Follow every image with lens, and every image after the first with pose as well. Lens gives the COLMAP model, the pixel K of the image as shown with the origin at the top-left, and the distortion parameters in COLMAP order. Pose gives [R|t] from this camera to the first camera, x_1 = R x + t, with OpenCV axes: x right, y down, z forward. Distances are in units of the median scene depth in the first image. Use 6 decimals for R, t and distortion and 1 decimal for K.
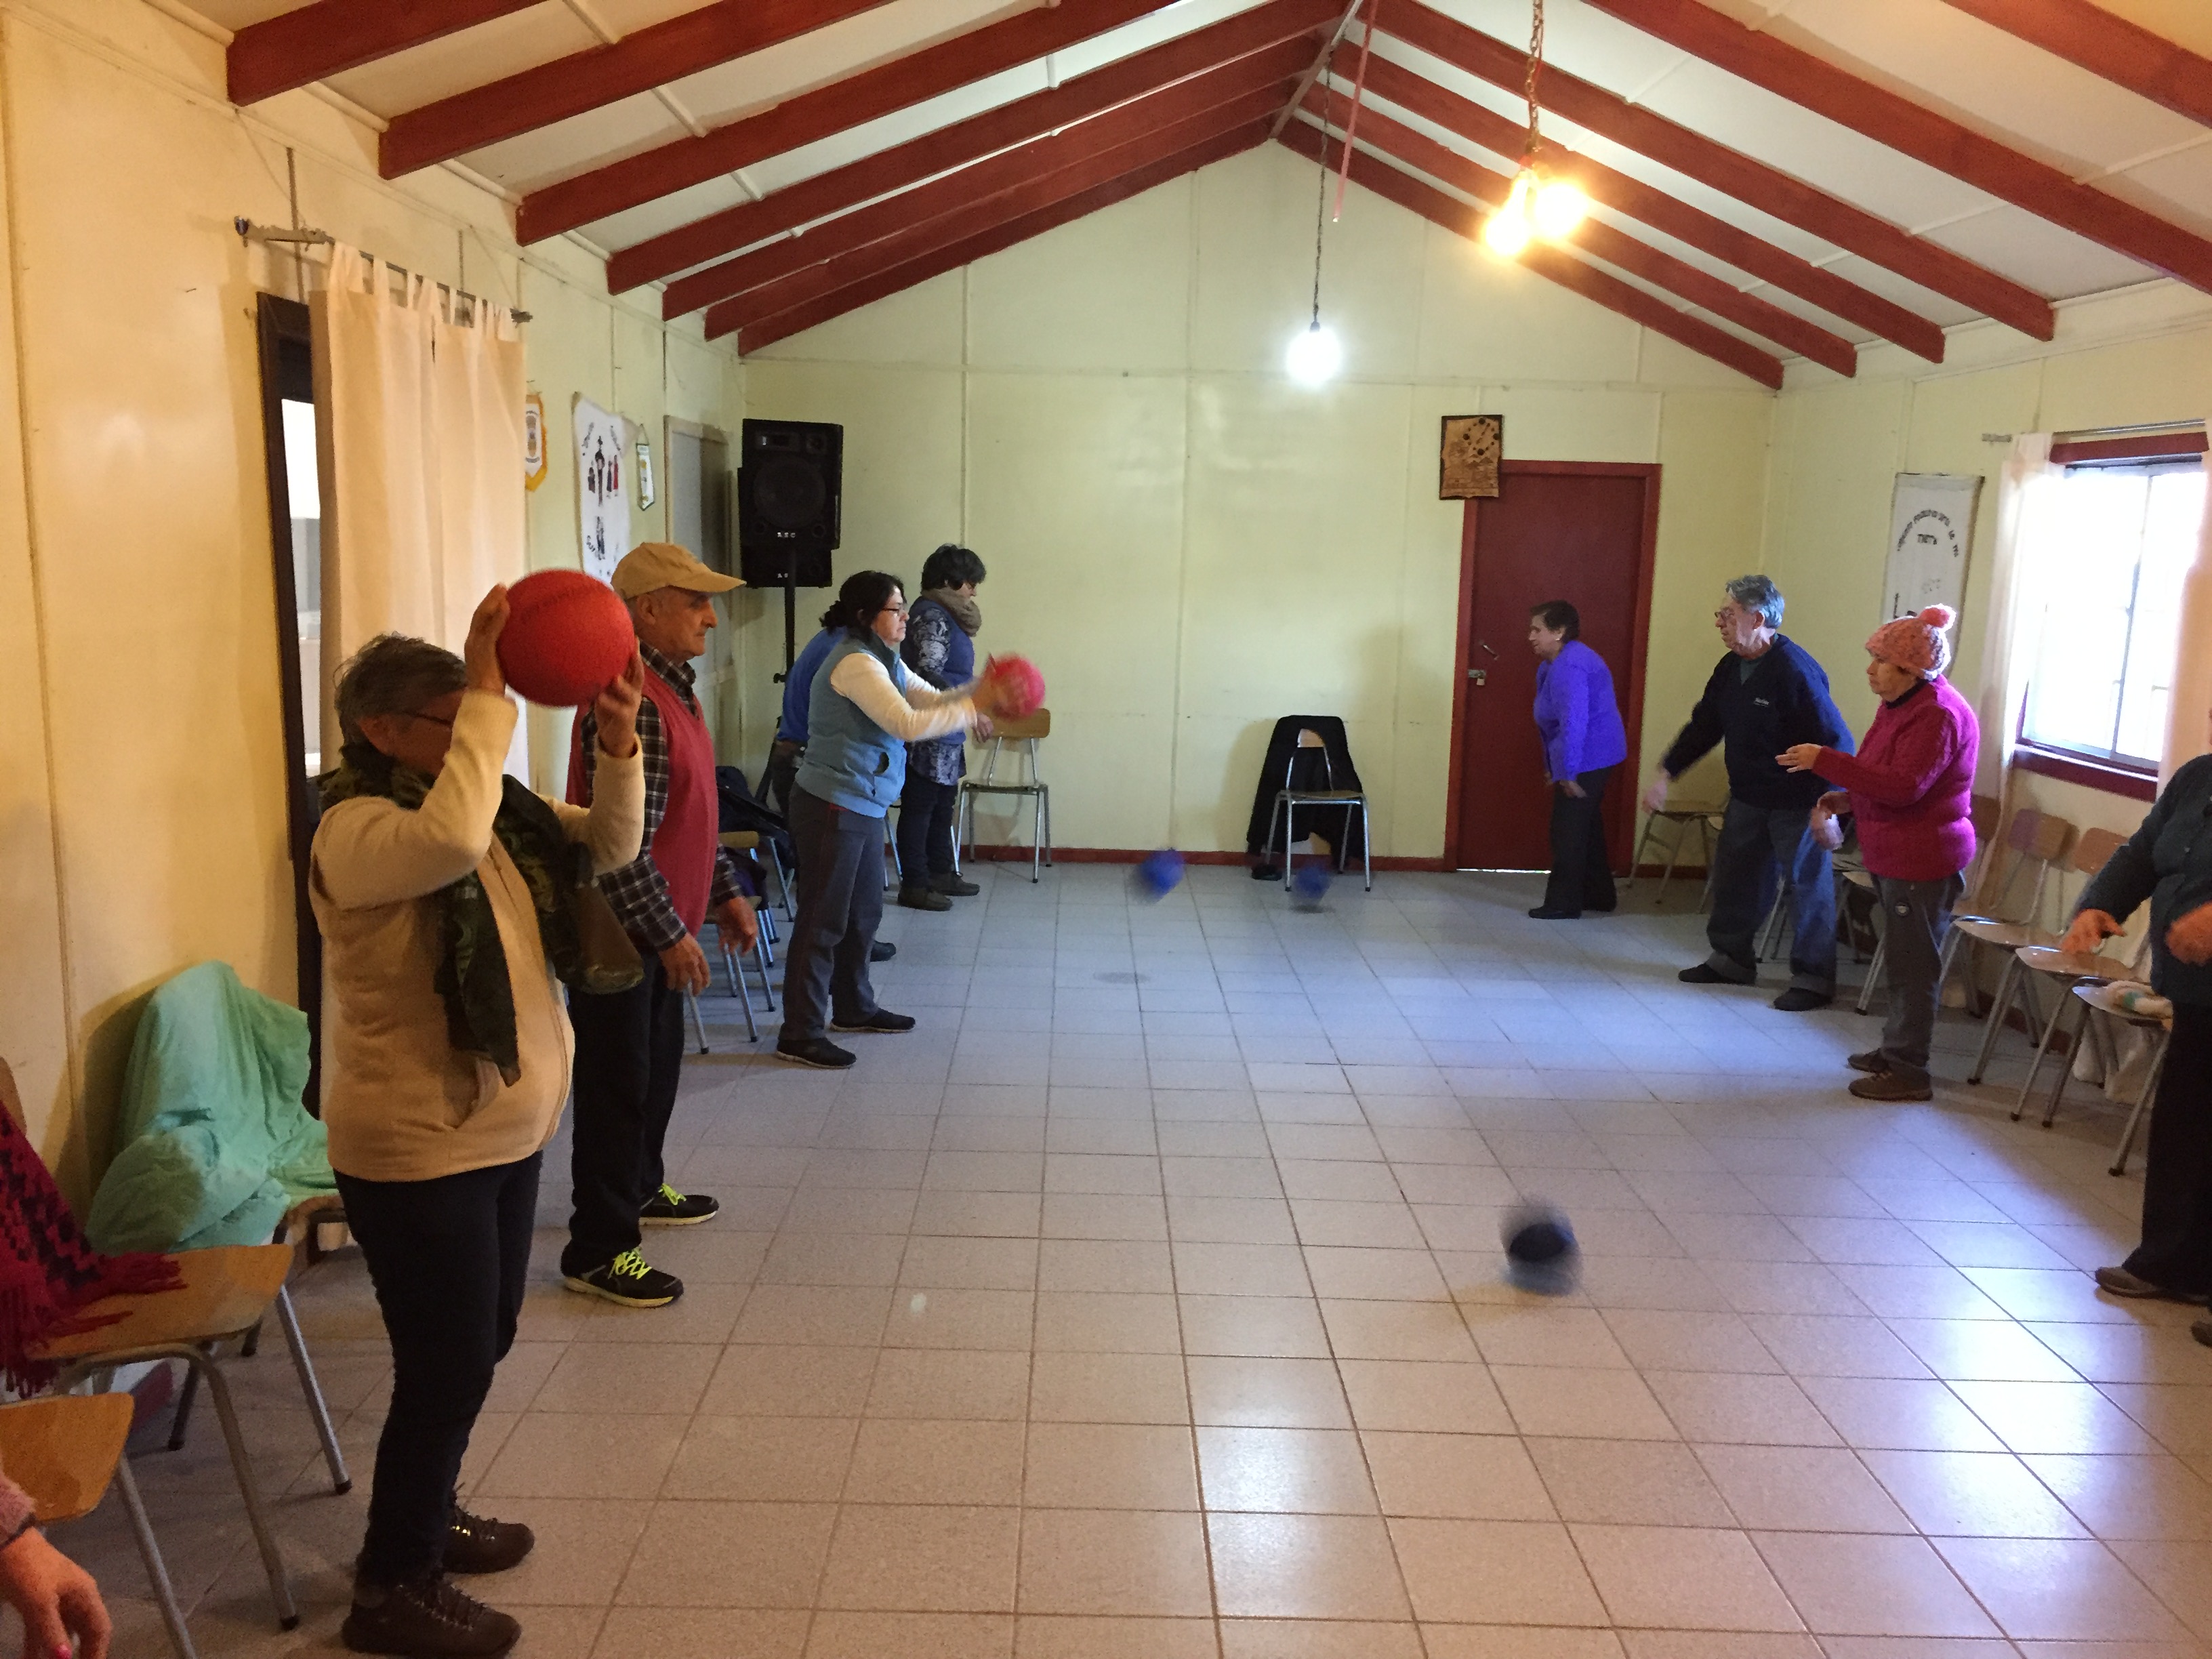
lens RADIAL K [[1880.3, 0, 1112.3], [0, 1880.3, 819.5], [0, 0, 1]] dist [0.087617, -0.118642]
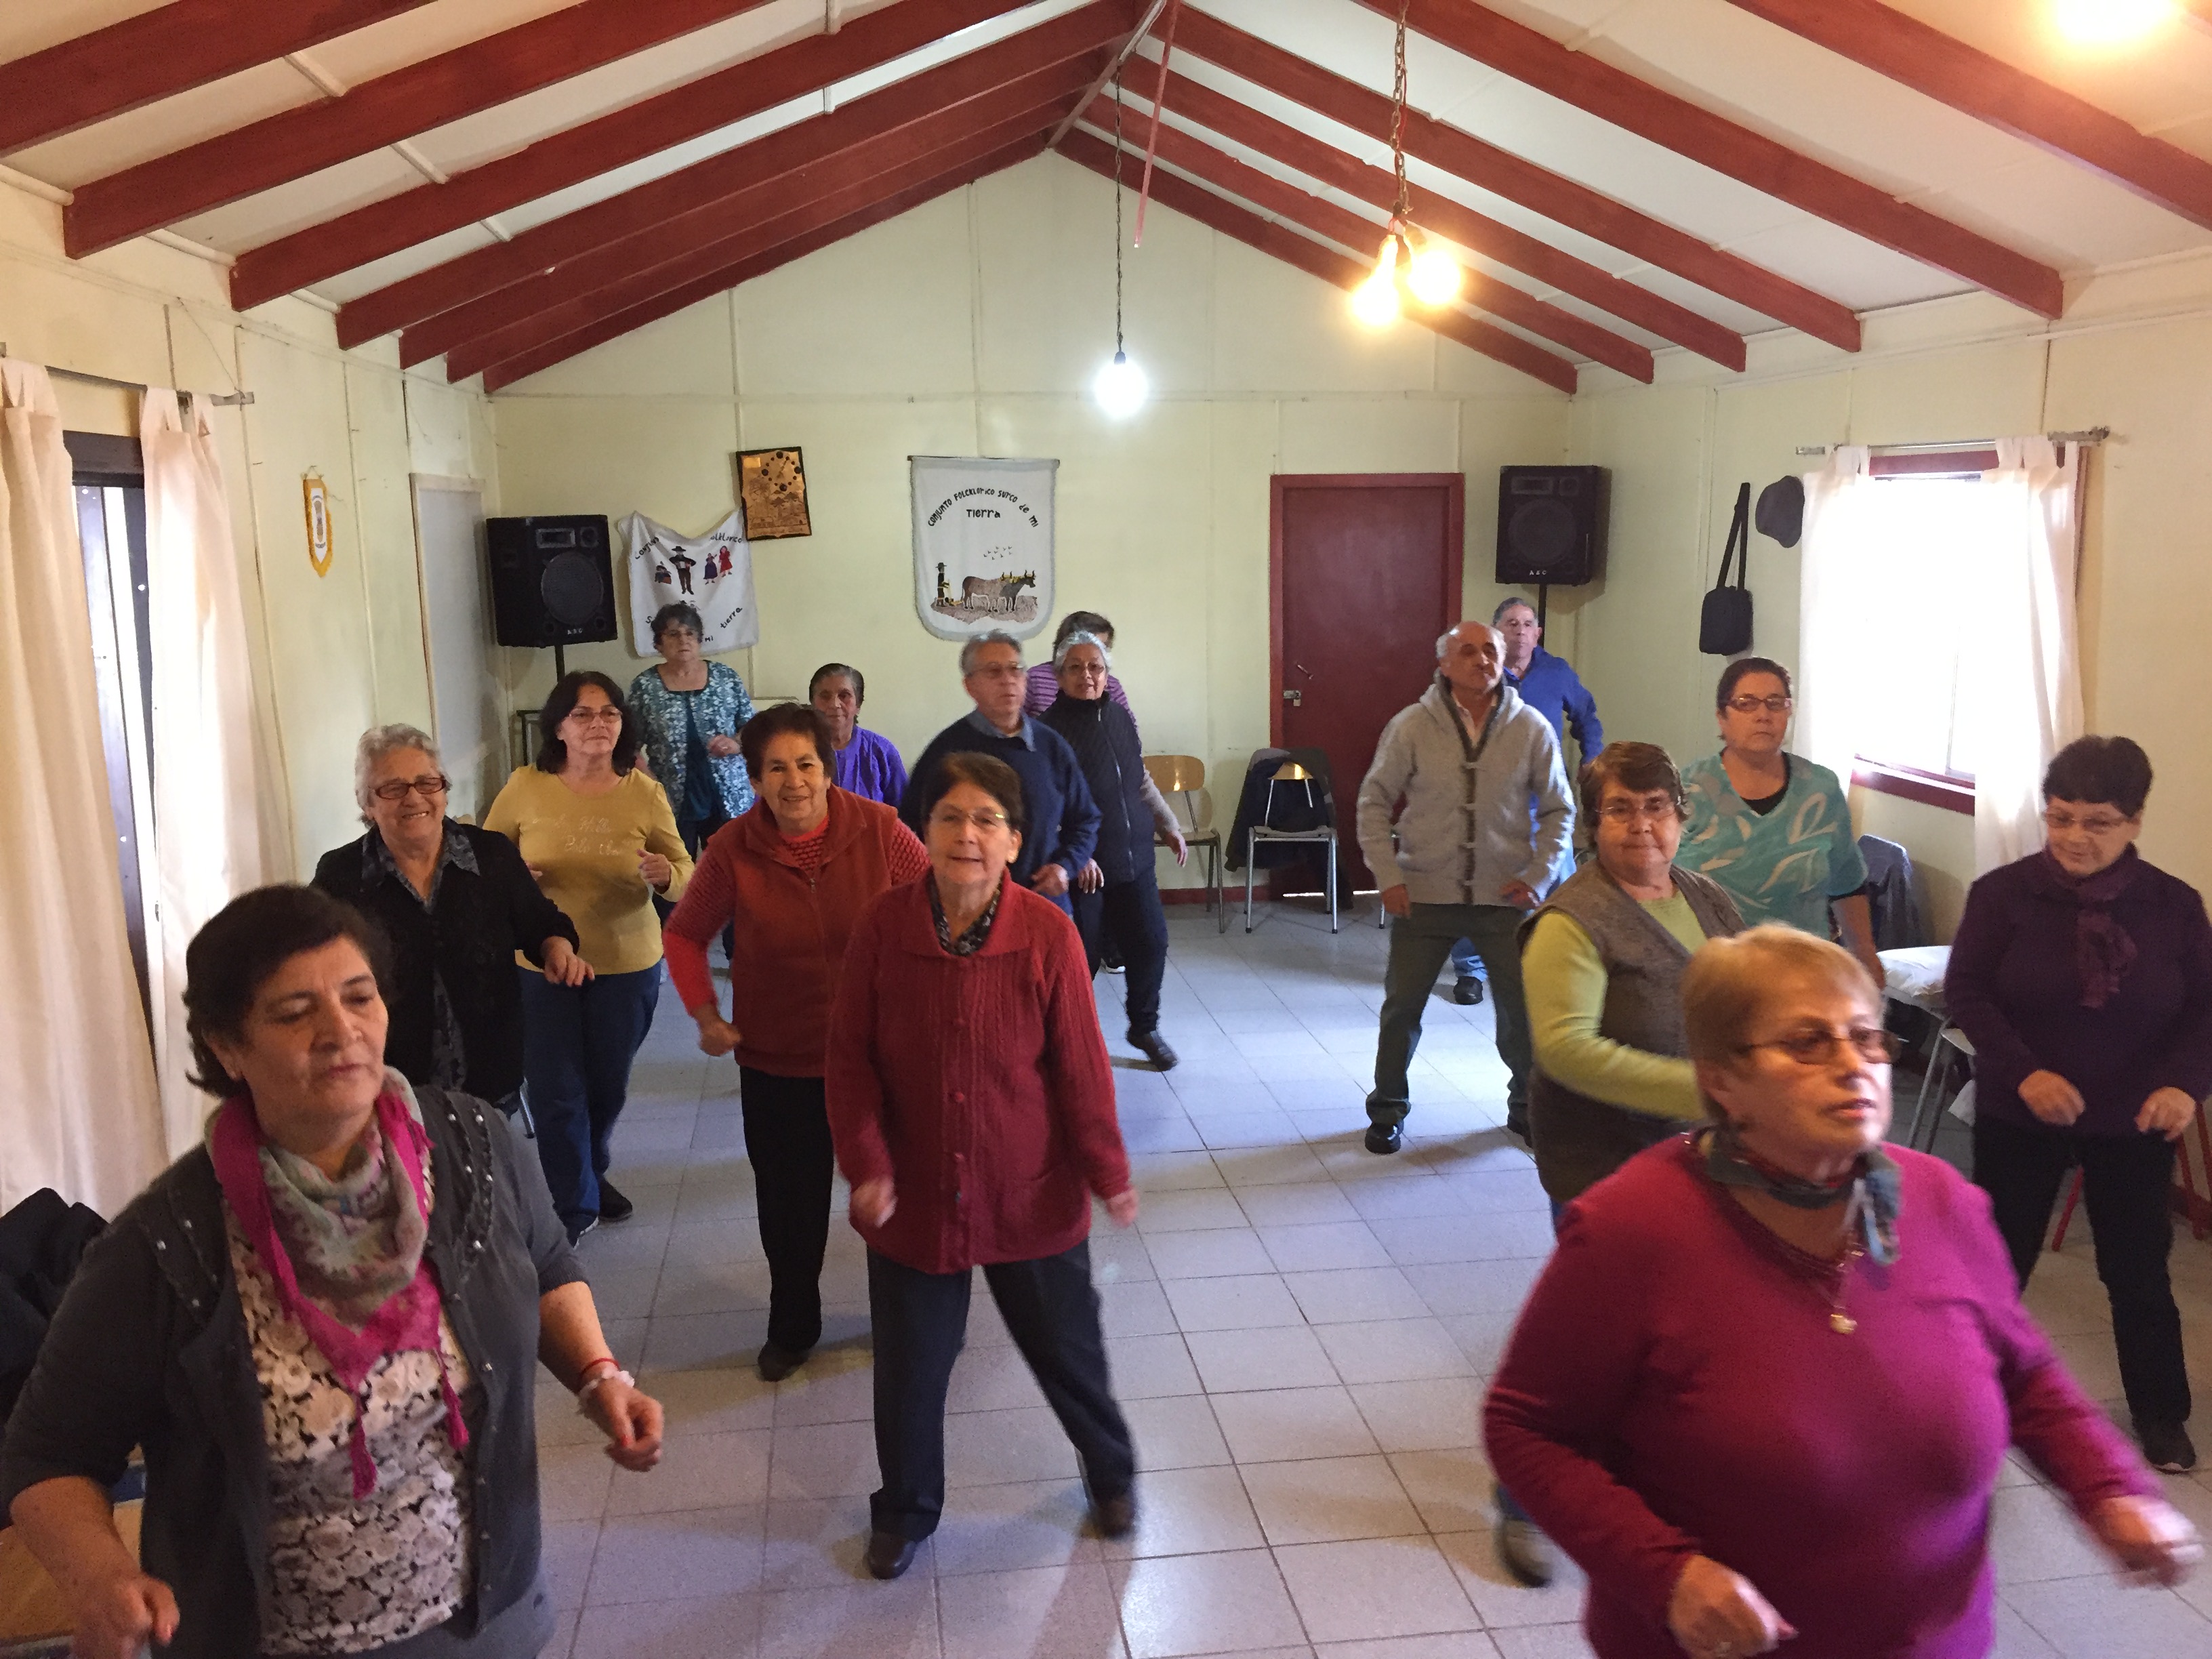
lens RADIAL K [[1880.3, 0, 1117.7], [0, 1880.3, 819.3], [0, 0, 1]] dist [0.087617, -0.118642]
pose [[0.990528, -0.062364, 0.122334, -0.024511], [0.060720, 0.998008, 0.017123, -0.046034], [-0.123158, -0.009533, 0.992341, 0.059810]]
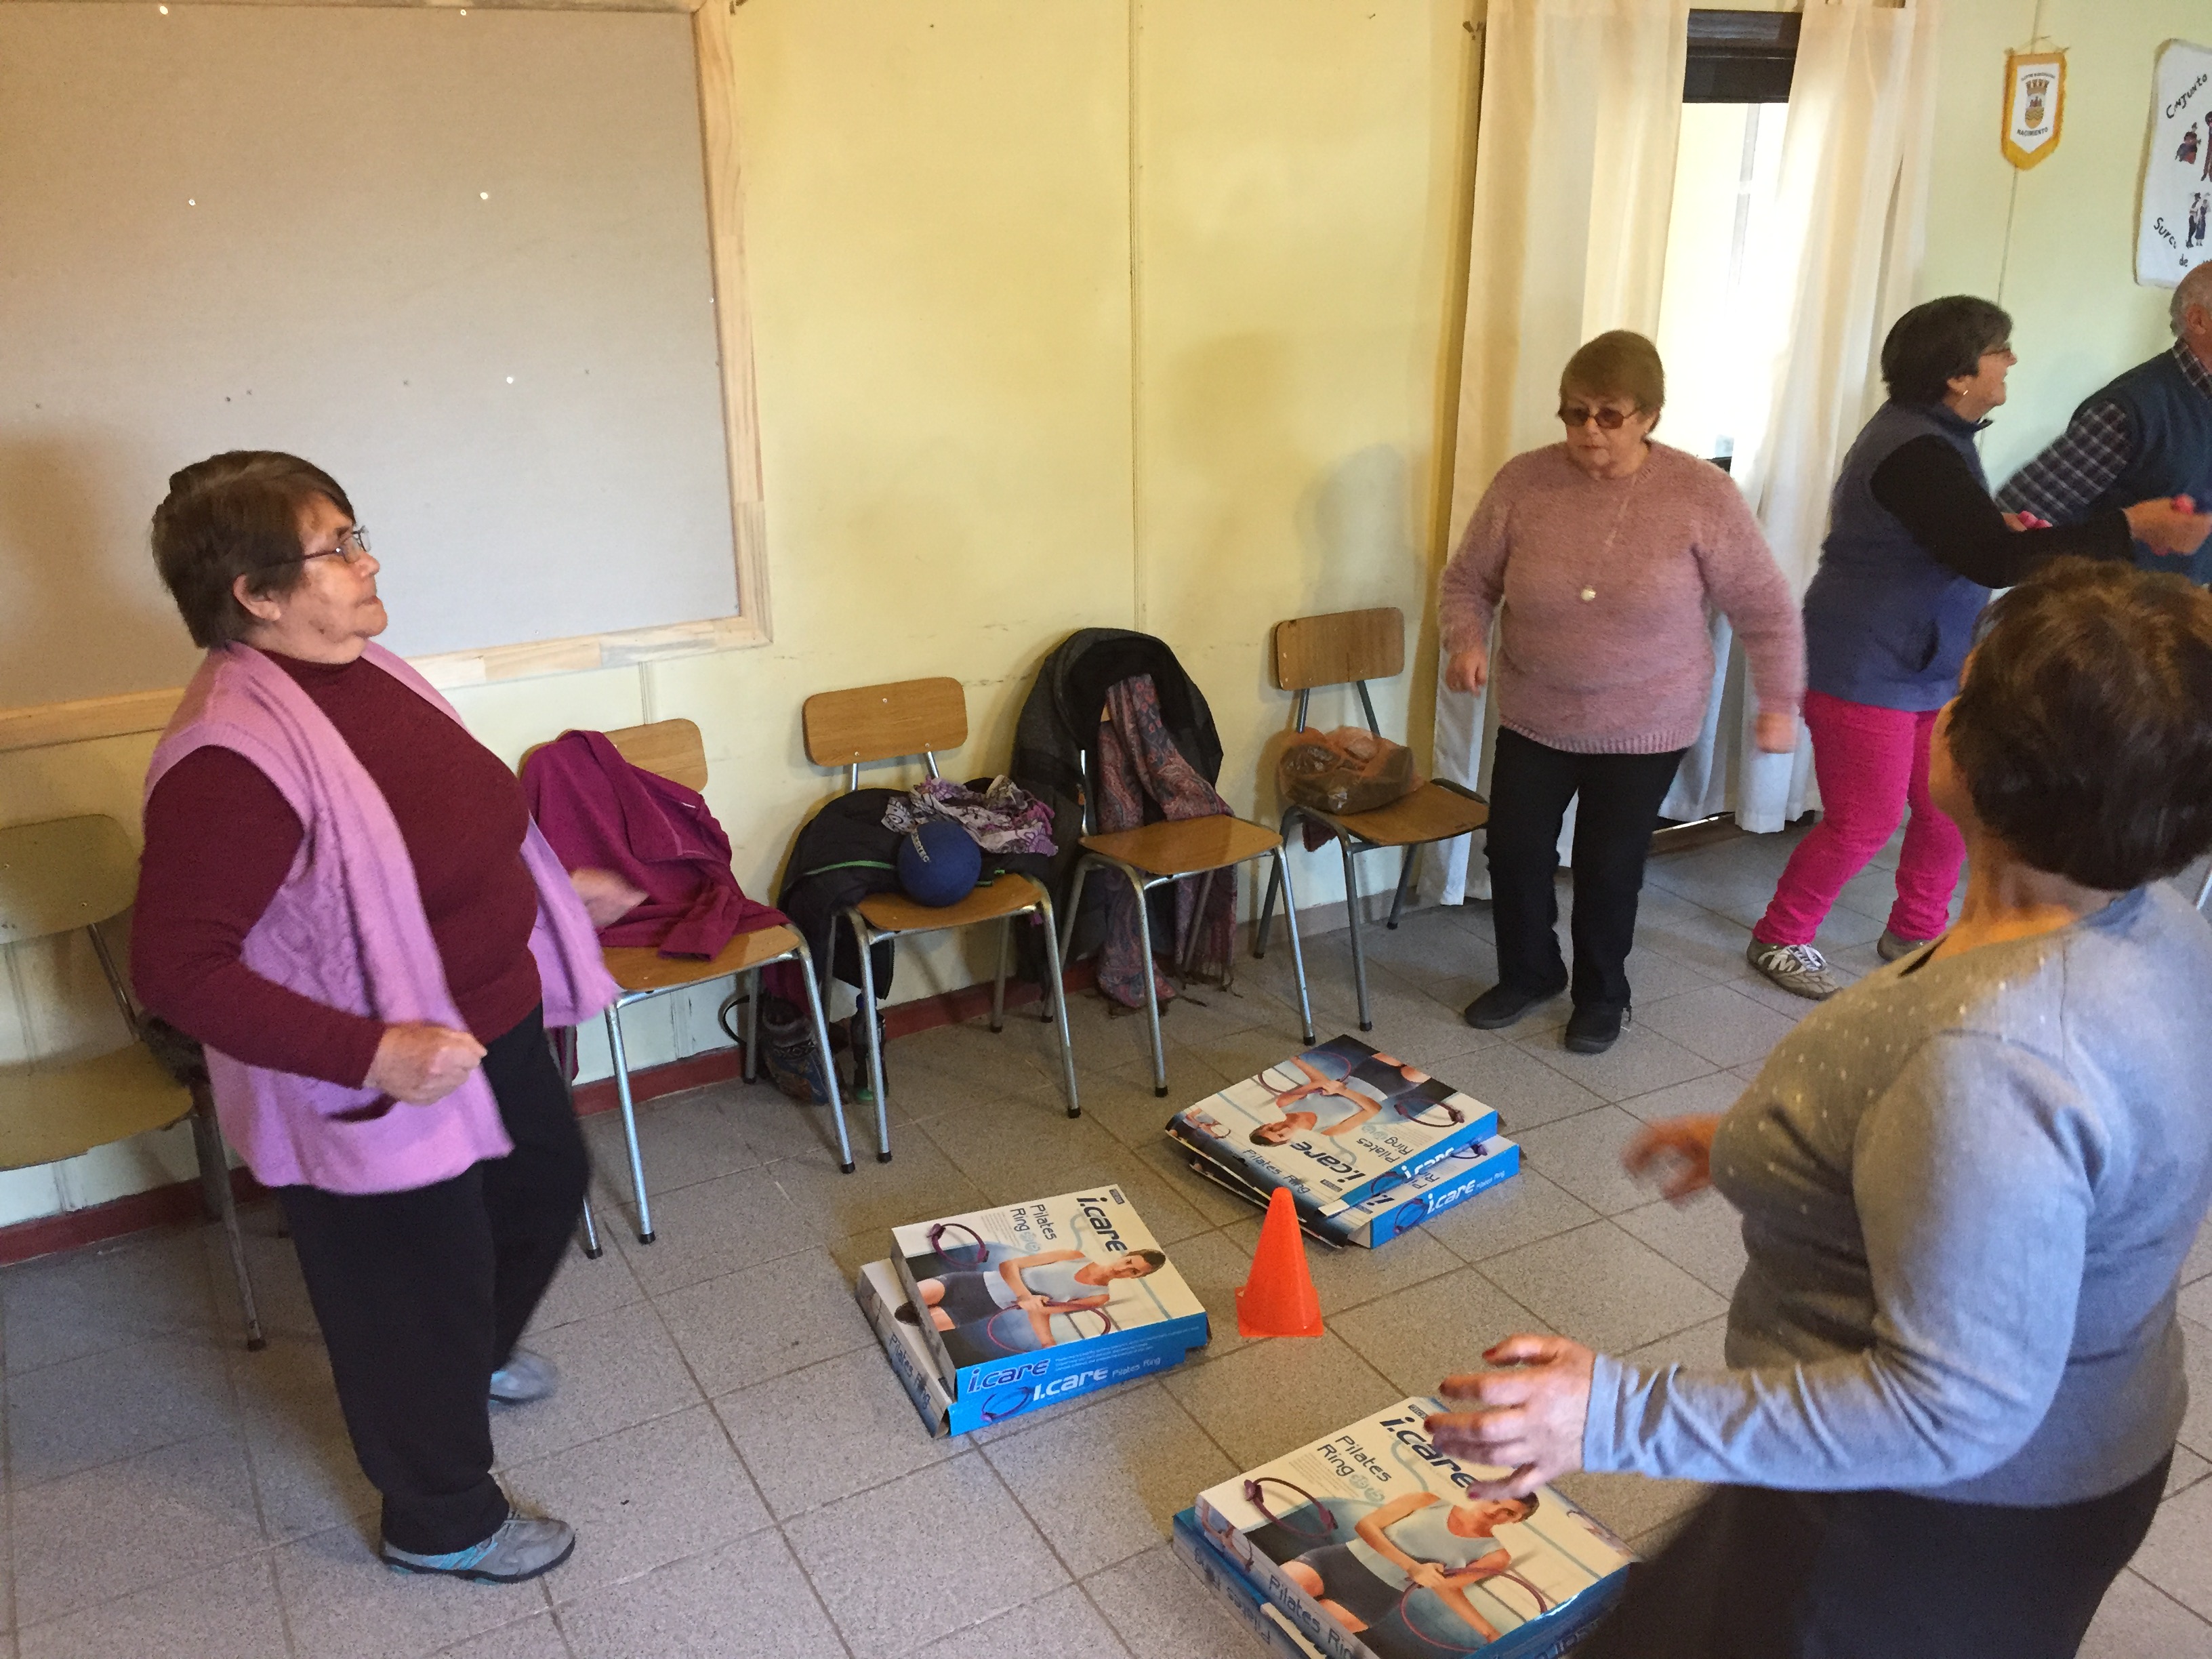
lens RADIAL K [[1880.3, 0, 1115.6], [0, 1880.3, 836.7], [0, 0, 1]] dist [0.087617, -0.118642]
pose [[0.479437, 0.270926, -0.834709, 0.248842], [-0.114831, 0.962342, 0.246397, -0.037143], [0.870031, -0.022281, 0.492493, 0.157555]]
